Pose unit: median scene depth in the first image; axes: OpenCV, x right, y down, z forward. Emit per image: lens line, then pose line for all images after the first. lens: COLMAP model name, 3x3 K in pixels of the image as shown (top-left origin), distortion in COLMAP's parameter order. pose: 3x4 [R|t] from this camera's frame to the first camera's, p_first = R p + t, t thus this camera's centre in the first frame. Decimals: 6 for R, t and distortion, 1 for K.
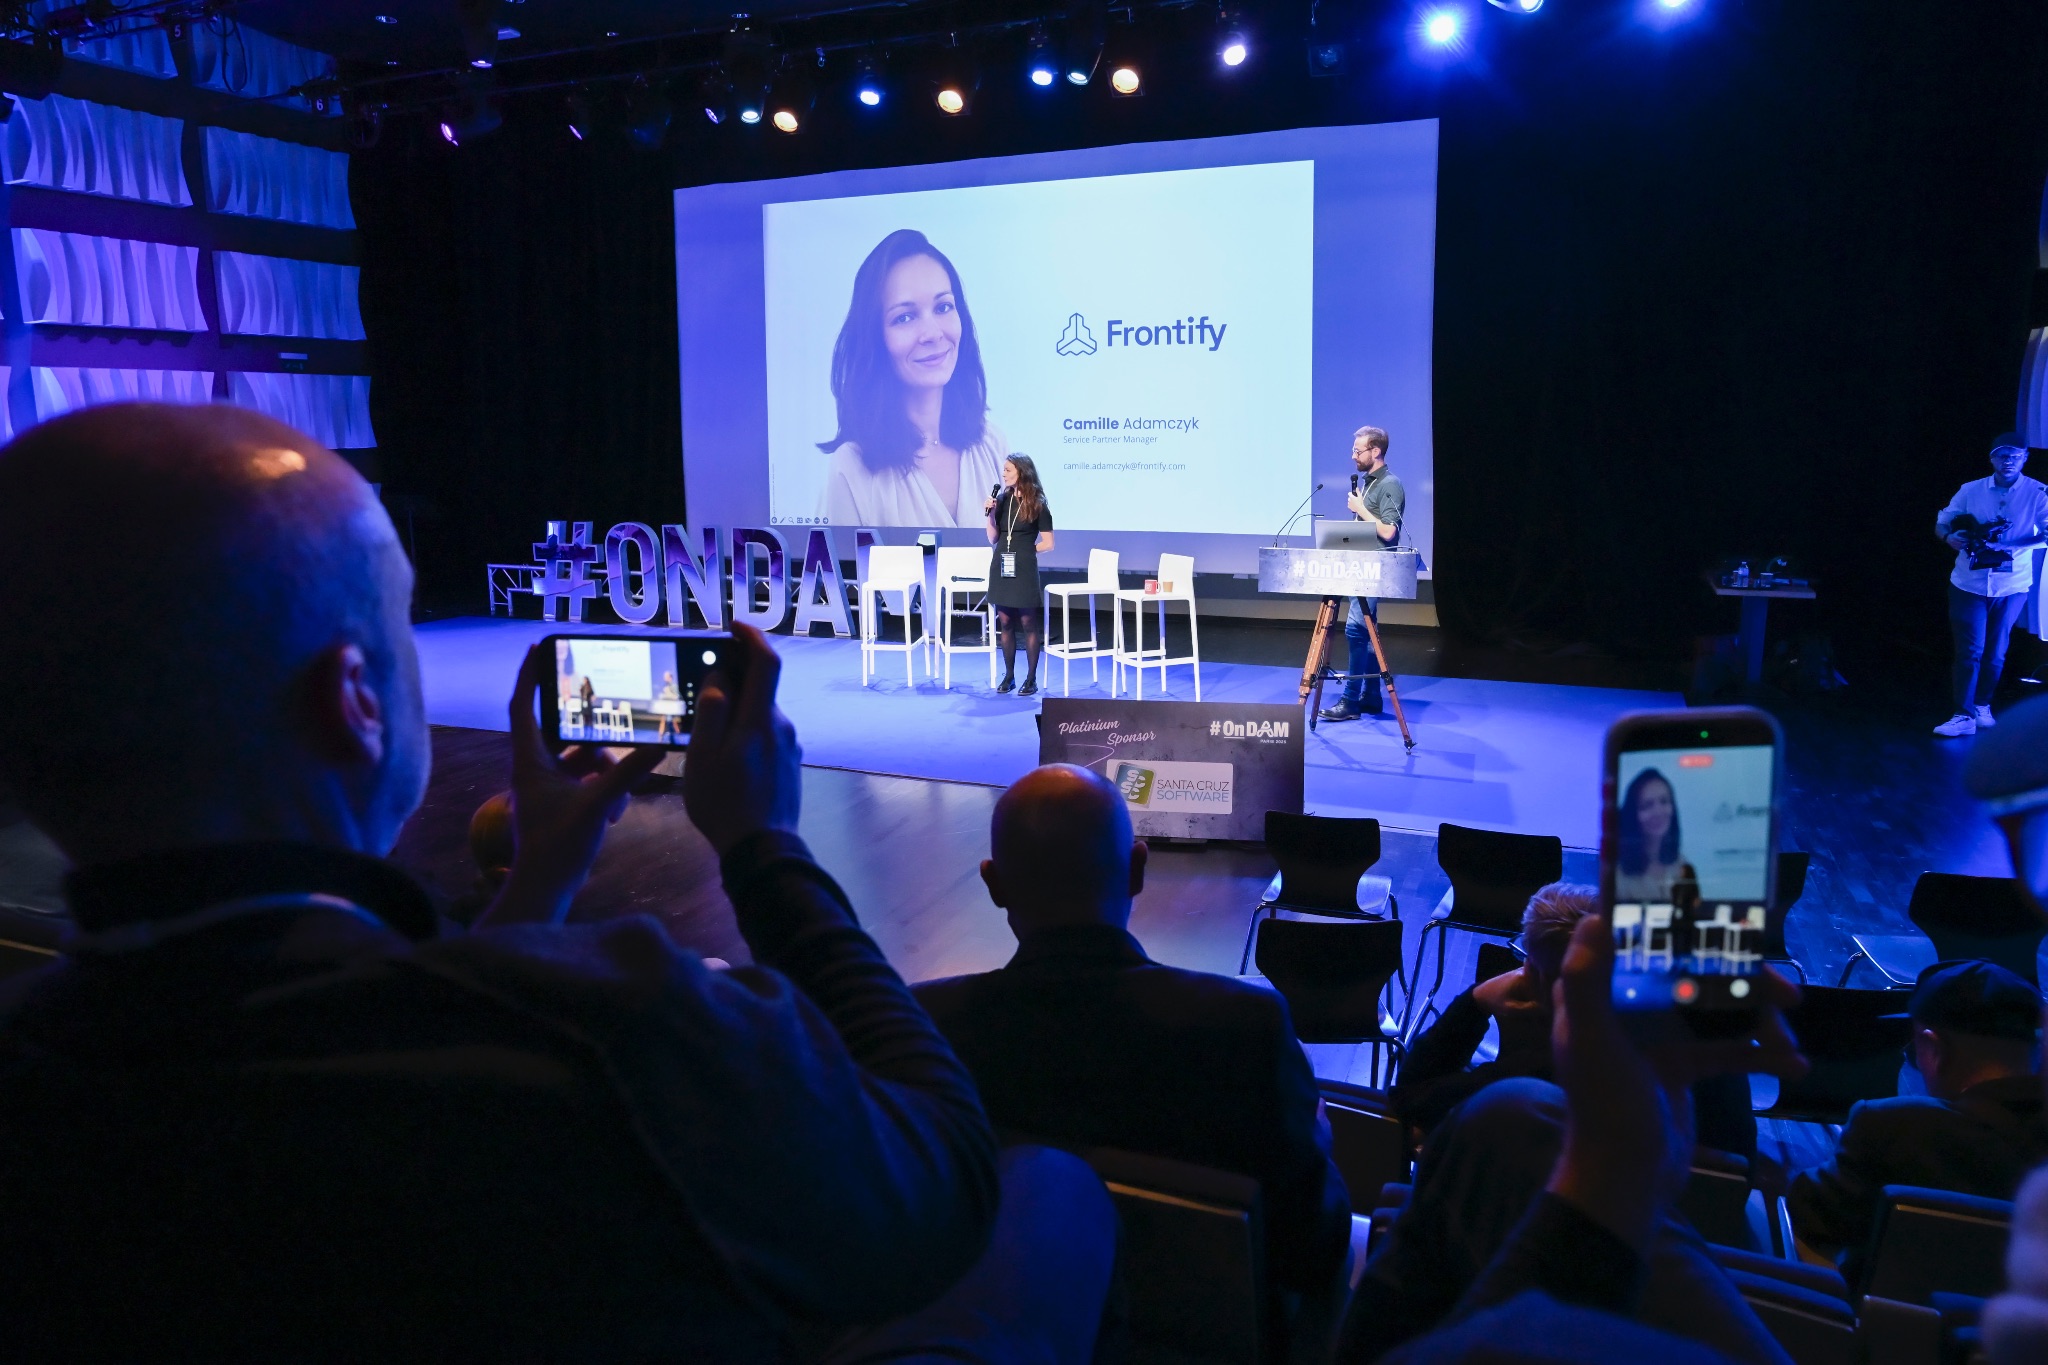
lens RADIAL K [[1397.6, 0, 1017.3], [0, 1397.6, 662.6], [0, 0, 1]] dist [-0.001768, -0.001082]
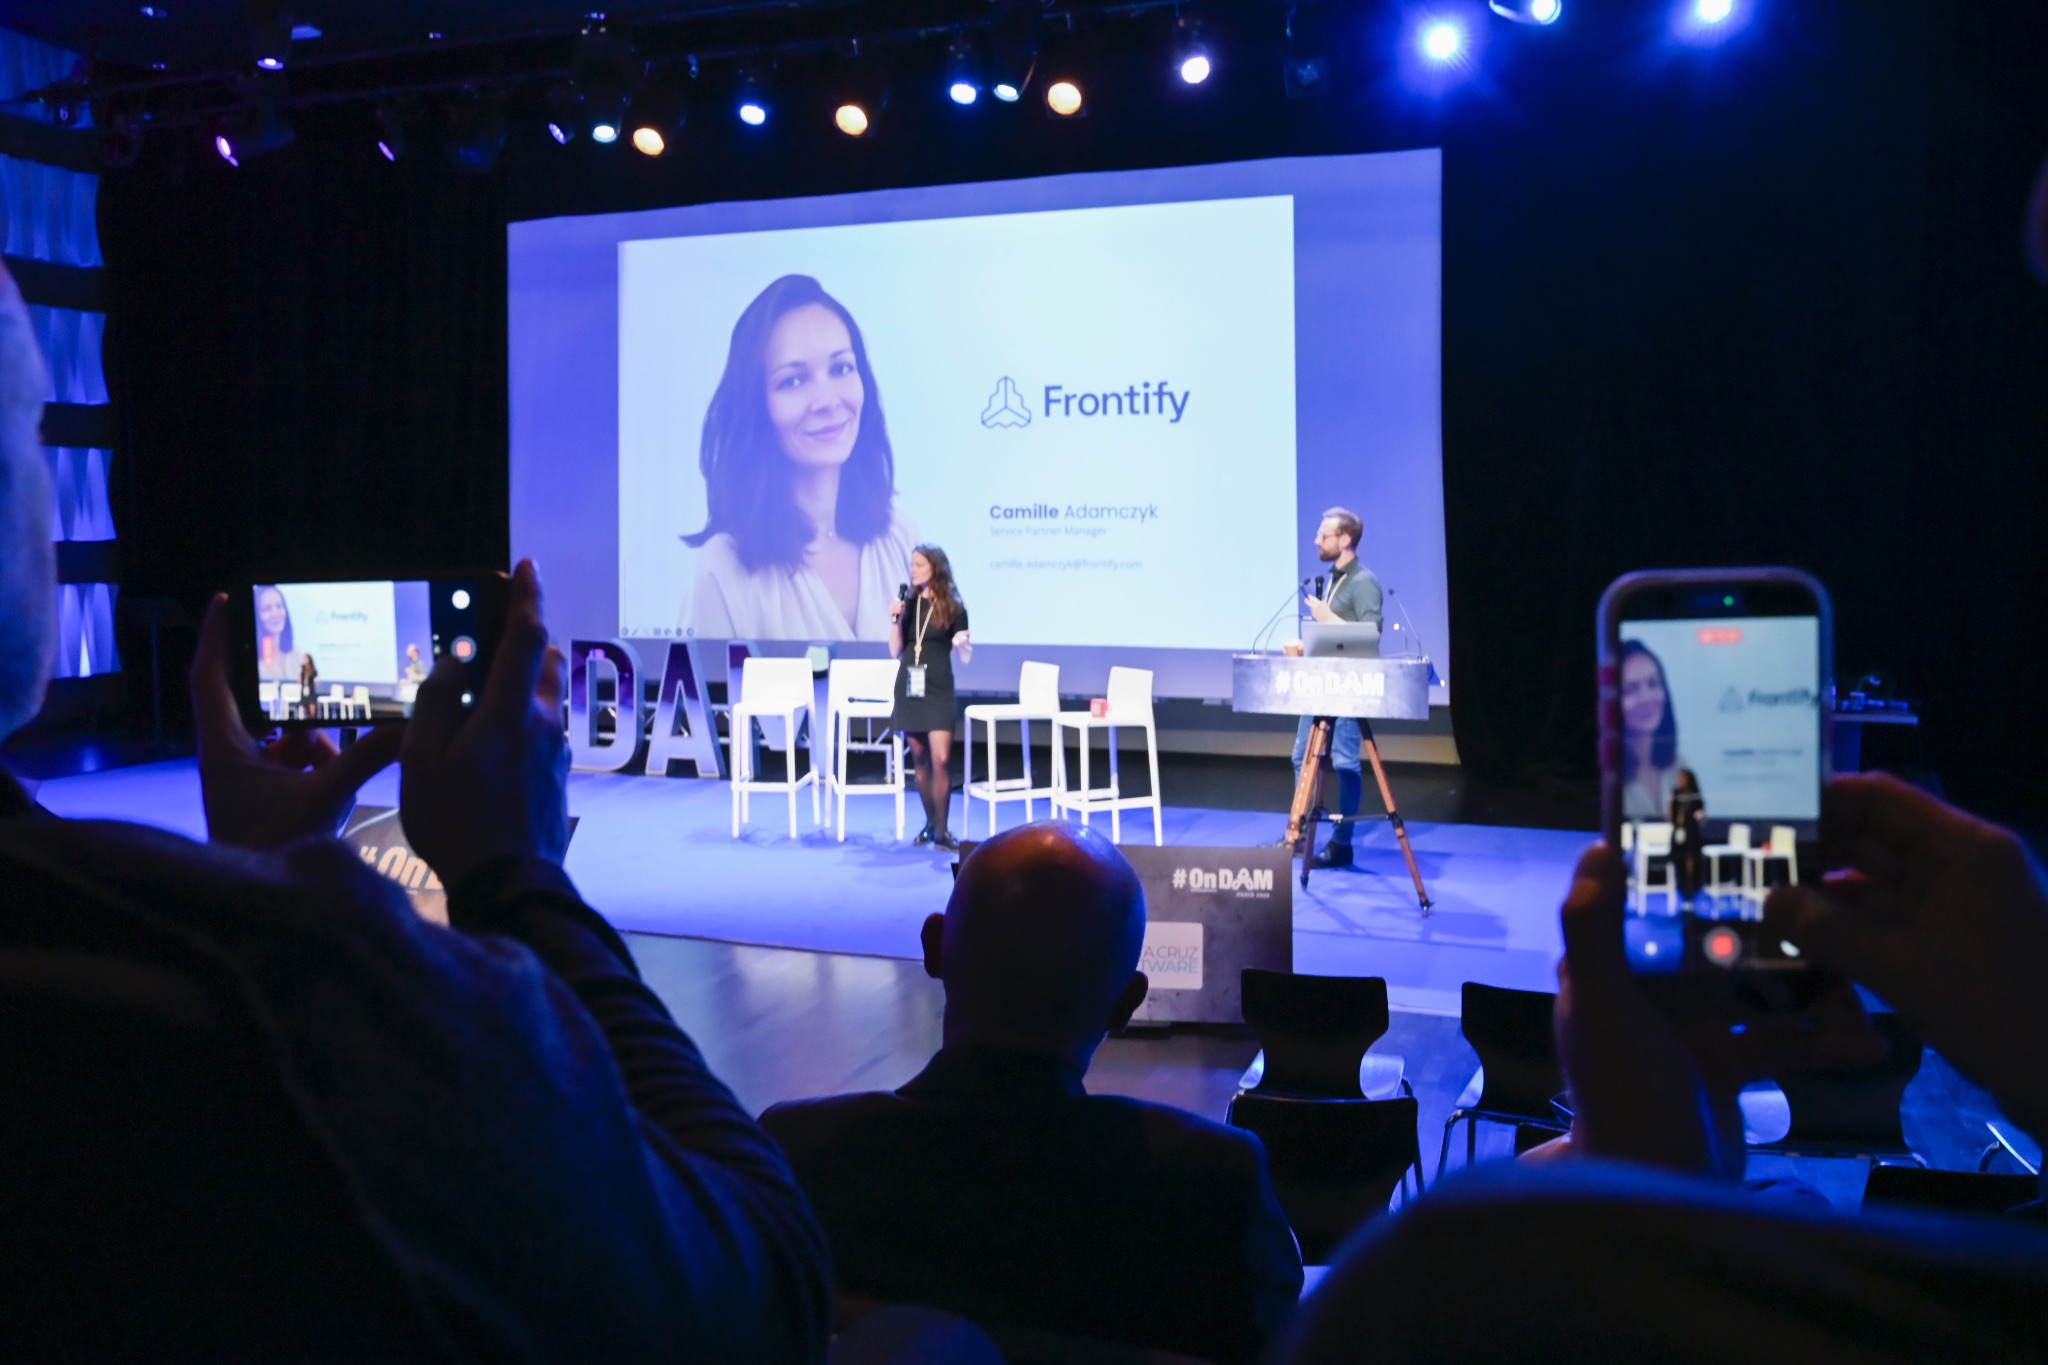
lens RADIAL K [[1757.2, 0, 1013.8], [0, 1757.2, 637.3], [0, 0, 1]] dist [0.003389, -0.008374]
pose [[0.999025, 0.002999, 0.044042, 0.003036], [0.001762, 0.994184, -0.107679, 0.011816], [-0.044109, 0.107652, 0.993210, 0.005547]]
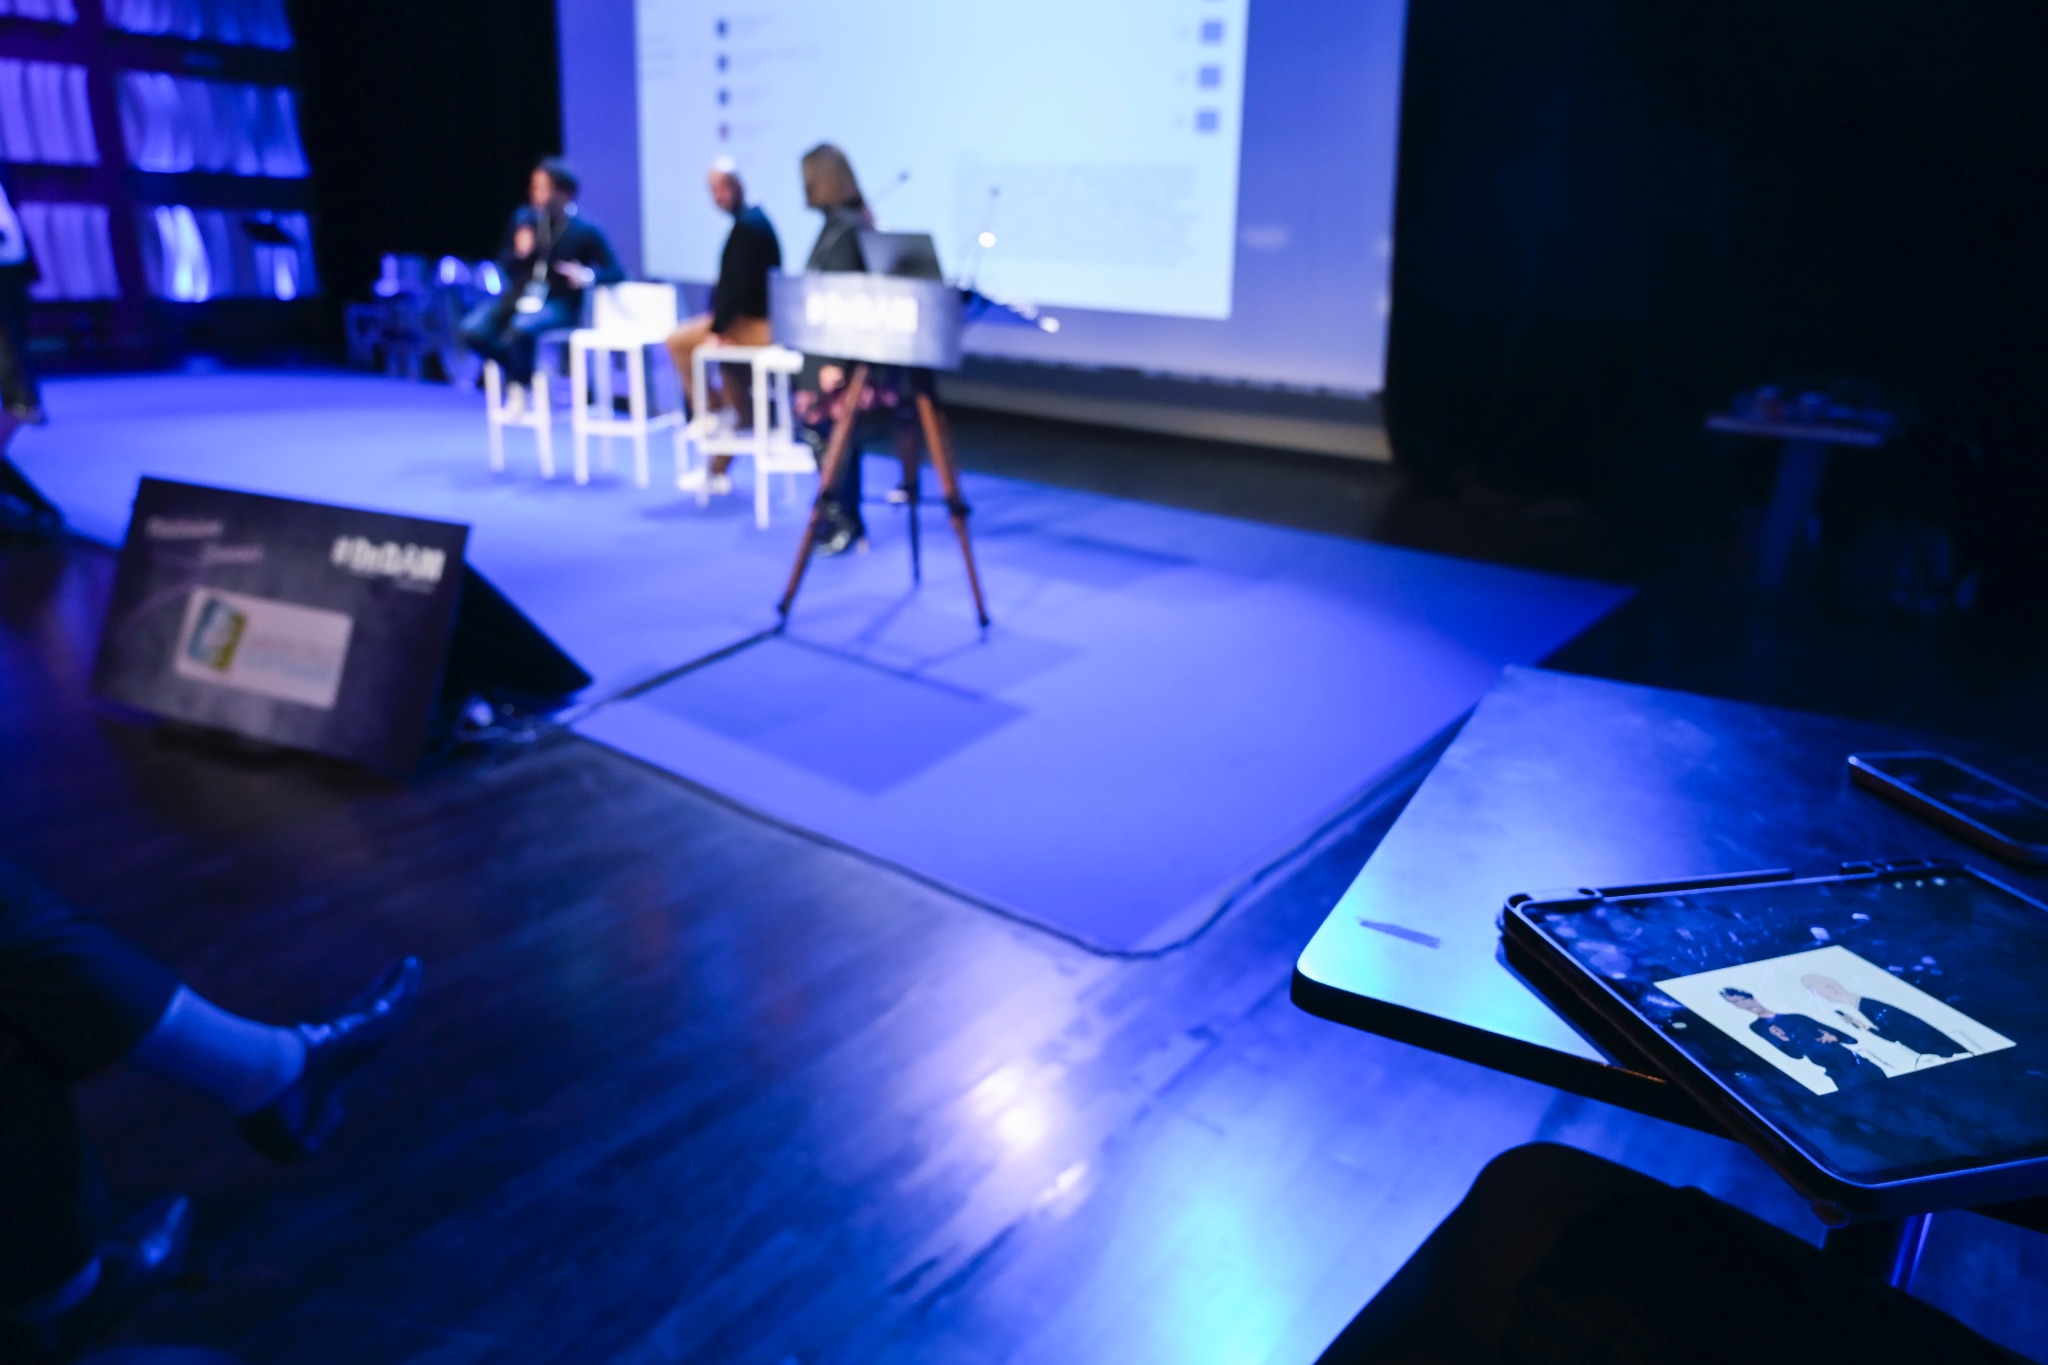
lens RADIAL K [[1363.8, 0, 1029.5], [0, 1363.8, 666.9], [0, 0, 1]] dist [-0.006124, -0.002827]
pose [[0.968806, 0.113883, -0.220103, 0.340044], [-0.084329, 0.986651, 0.139317, -0.004002], [0.233030, -0.116411, 0.965477, 0.343211]]
